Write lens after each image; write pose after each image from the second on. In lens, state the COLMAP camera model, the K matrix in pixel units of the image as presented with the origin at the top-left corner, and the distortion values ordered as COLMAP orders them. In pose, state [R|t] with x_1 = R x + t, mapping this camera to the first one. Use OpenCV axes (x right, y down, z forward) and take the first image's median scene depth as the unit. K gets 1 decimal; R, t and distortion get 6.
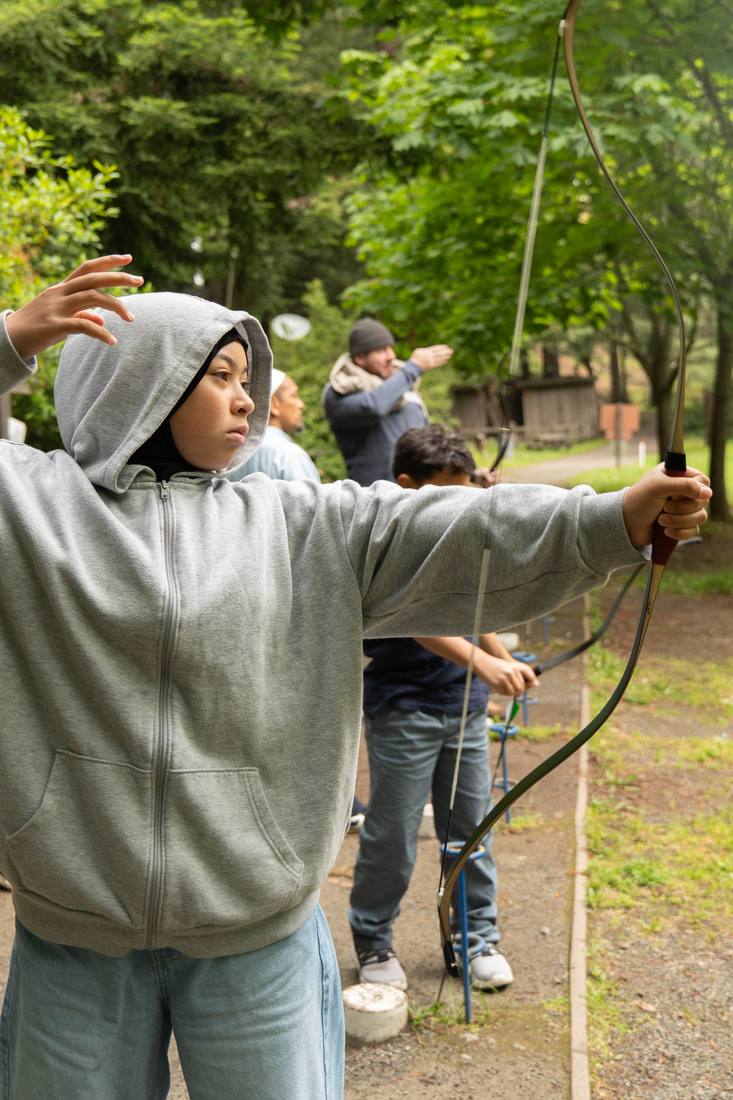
lens RADIAL K [[1853.9, 0, 341.6], [0, 1853.9, 552.9], [0, 0, 1]] dist [0.009187, 0.025120]
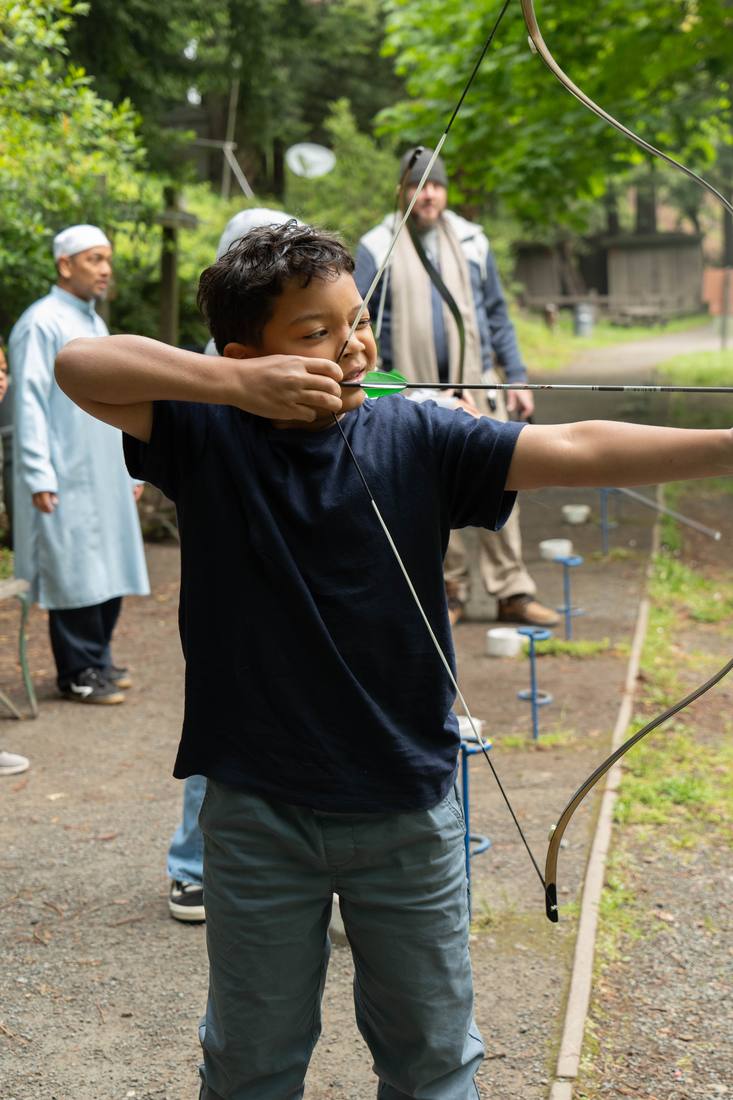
lens RADIAL K [[1765.8, 0, 334.8], [0, 1765.8, 594.9], [0, 0, 1]] dist [0.004379, 0.052481]
pose [[0.999709, 0.013360, 0.020076, -0.024249], [-0.015818, 0.991688, 0.127693, -0.029080], [-0.018204, -0.127973, 0.991611, 0.194853]]
